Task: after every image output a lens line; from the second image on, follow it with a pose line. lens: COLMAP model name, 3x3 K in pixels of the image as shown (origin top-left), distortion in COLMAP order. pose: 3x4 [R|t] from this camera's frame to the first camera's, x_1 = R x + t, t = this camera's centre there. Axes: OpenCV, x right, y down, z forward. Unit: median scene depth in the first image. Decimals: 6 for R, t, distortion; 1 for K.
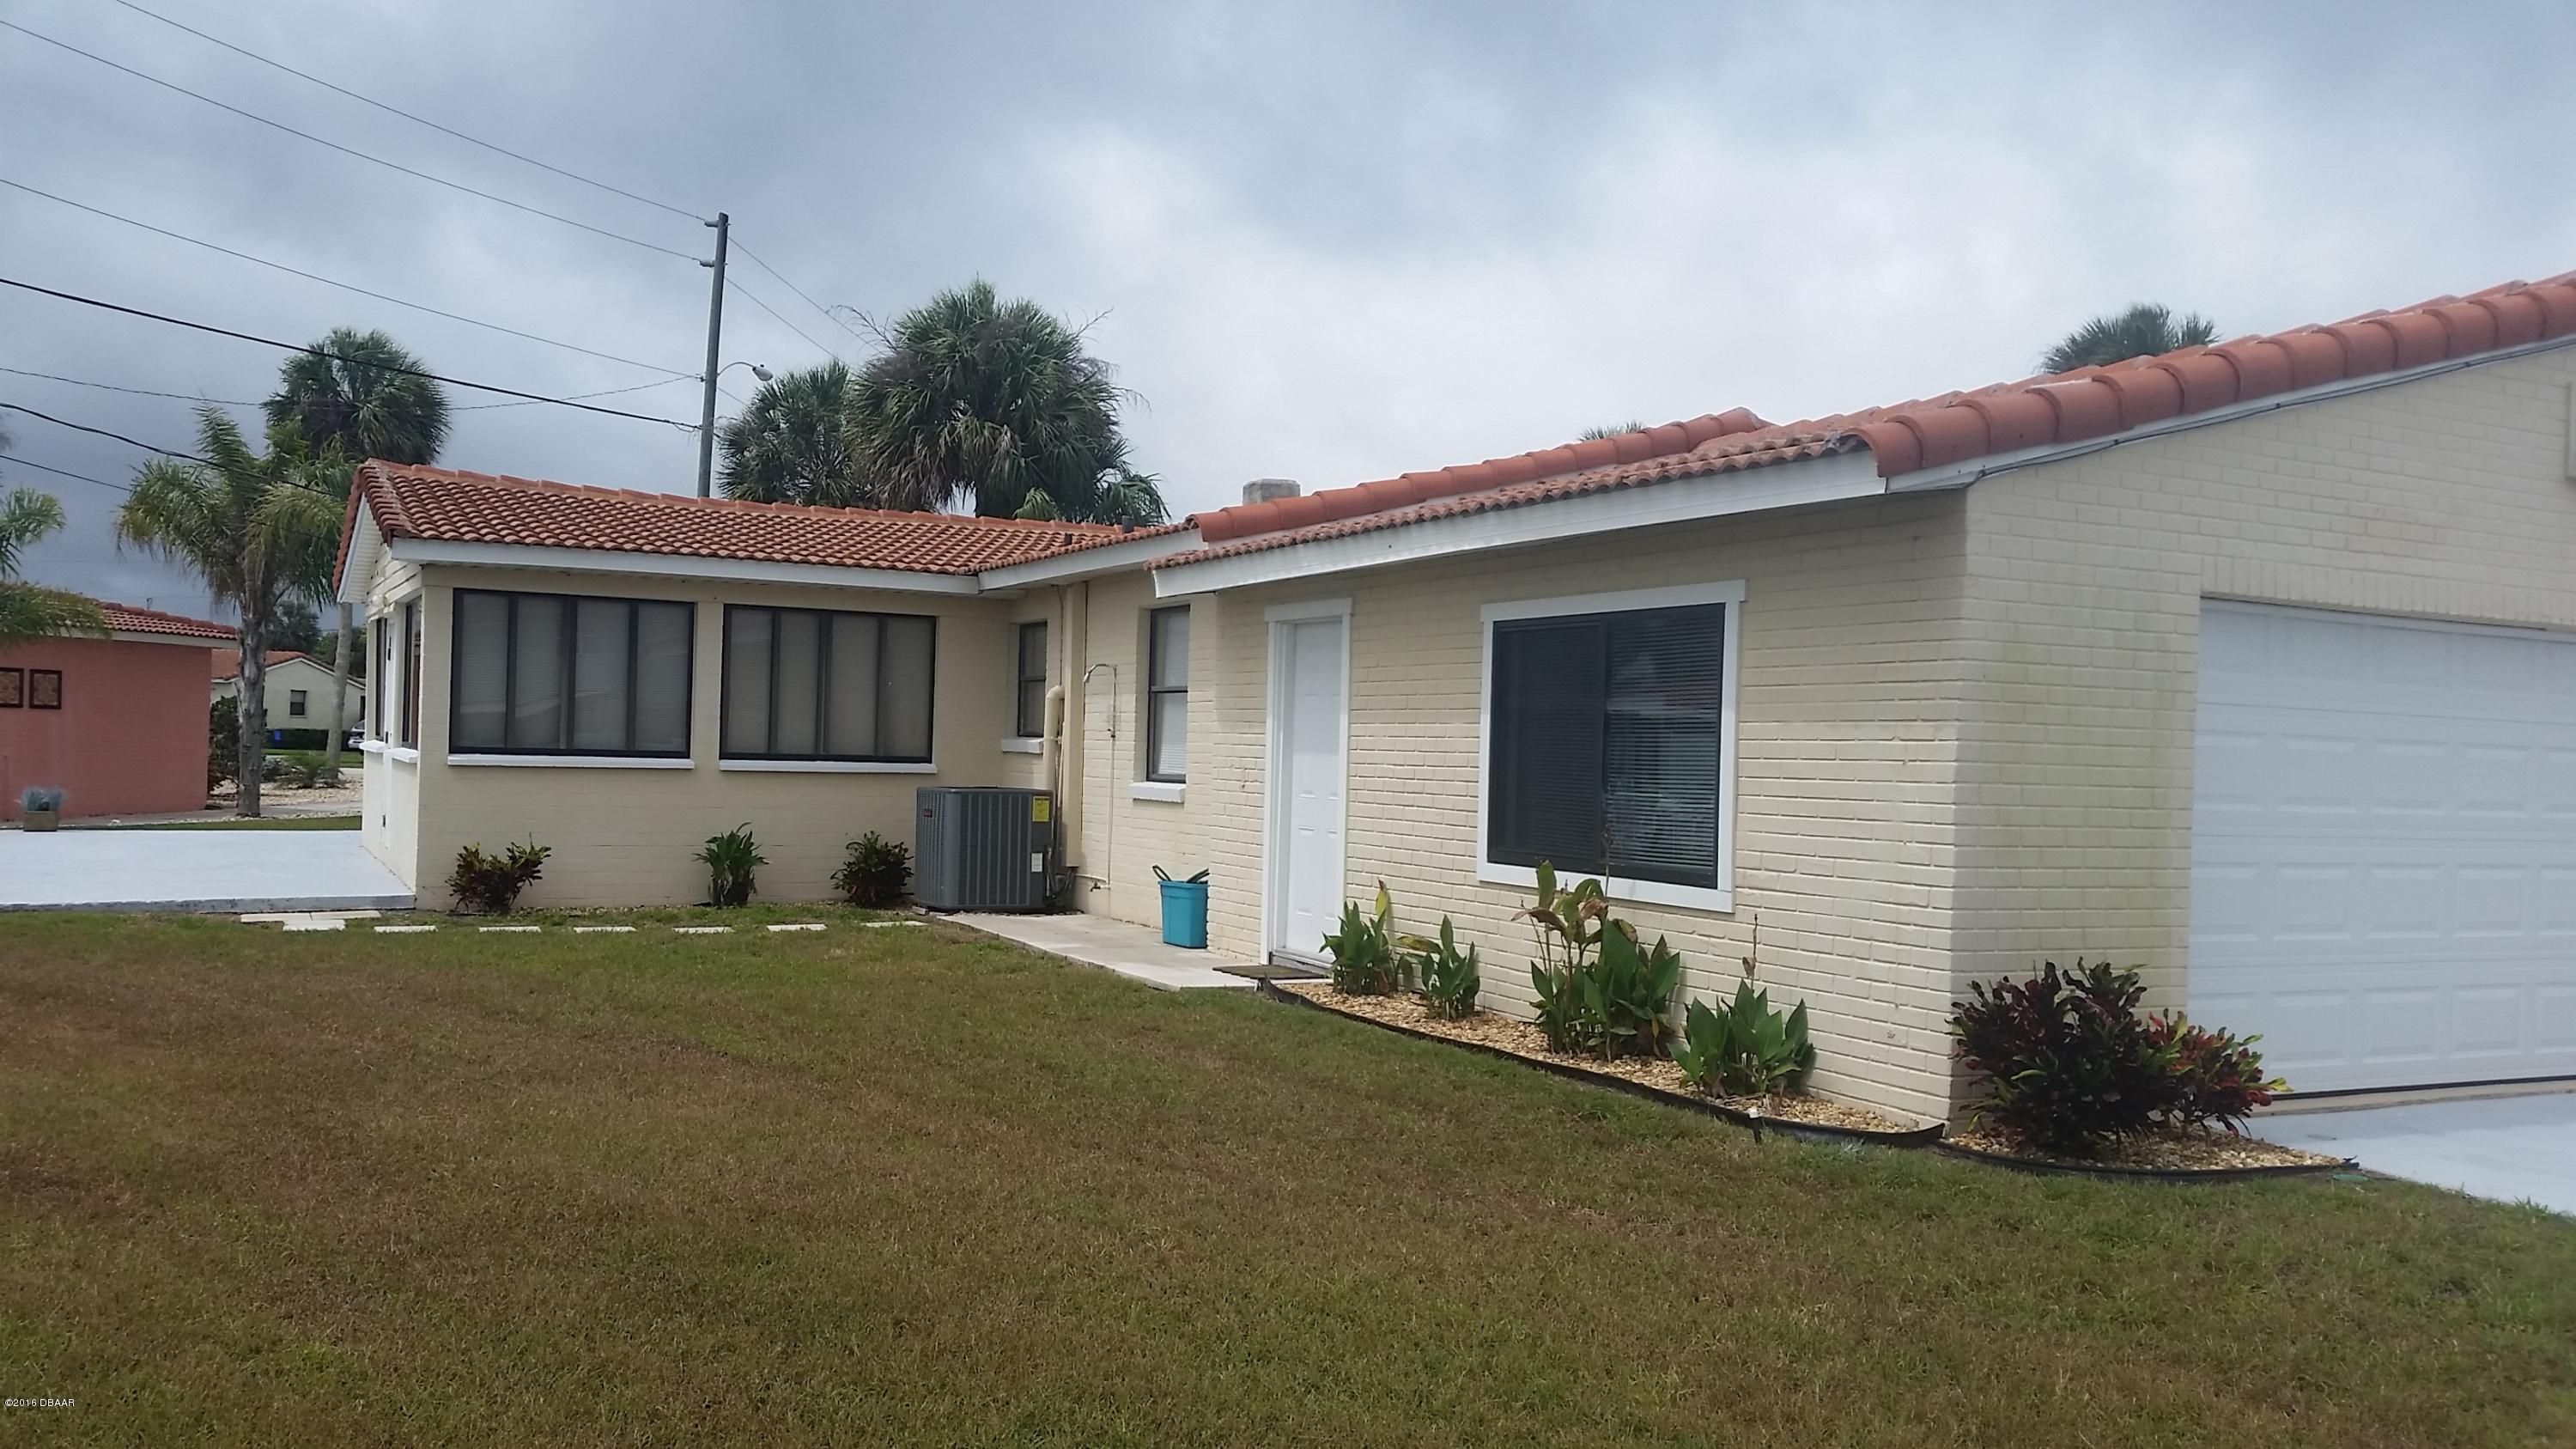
lens RADIAL K [[2073.0, 0, 1324.7], [0, 2073.0, 725.5], [0, 0, 1]] dist [0.170957, -0.362896]
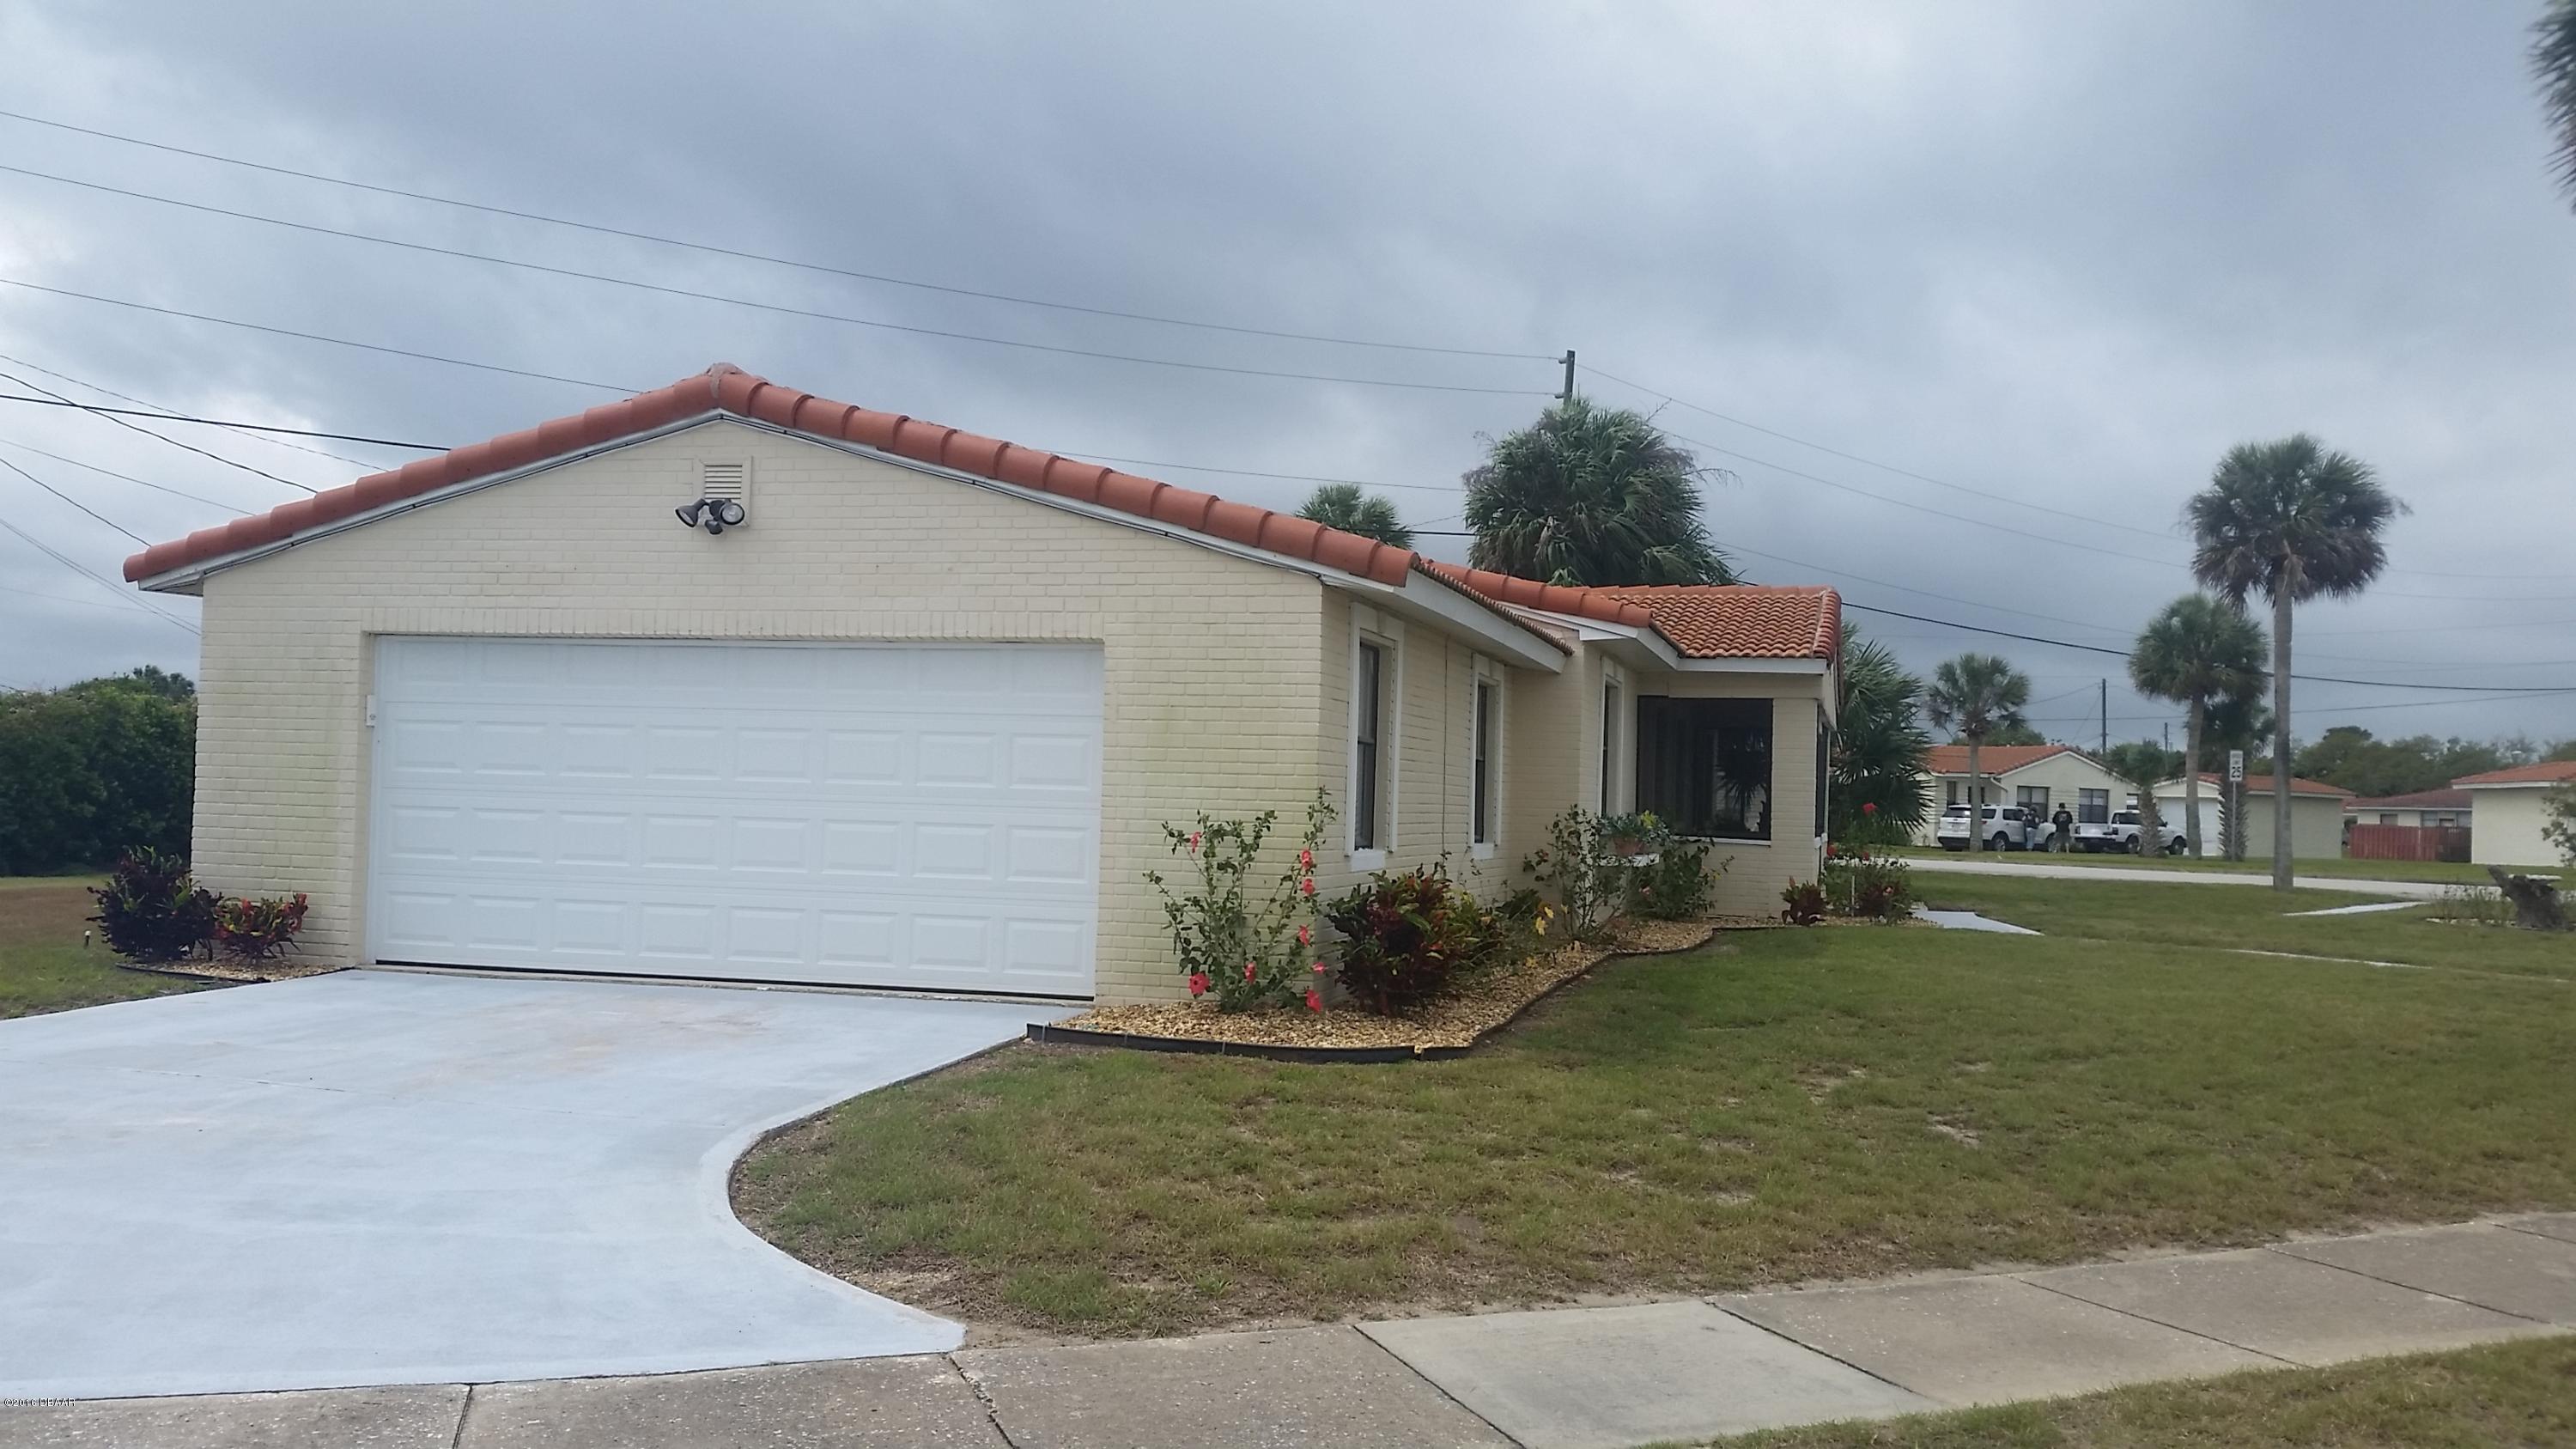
lens RADIAL K [[2073.0, 0, 1324.7], [0, 2073.0, 725.5], [0, 0, 1]] dist [0.170957, -0.362896]
pose [[0.741359, -0.034127, -0.670240, 1.894278], [0.005113, 0.998964, -0.045209, 0.077378], [0.671089, 0.030089, 0.740766, 0.301657]]
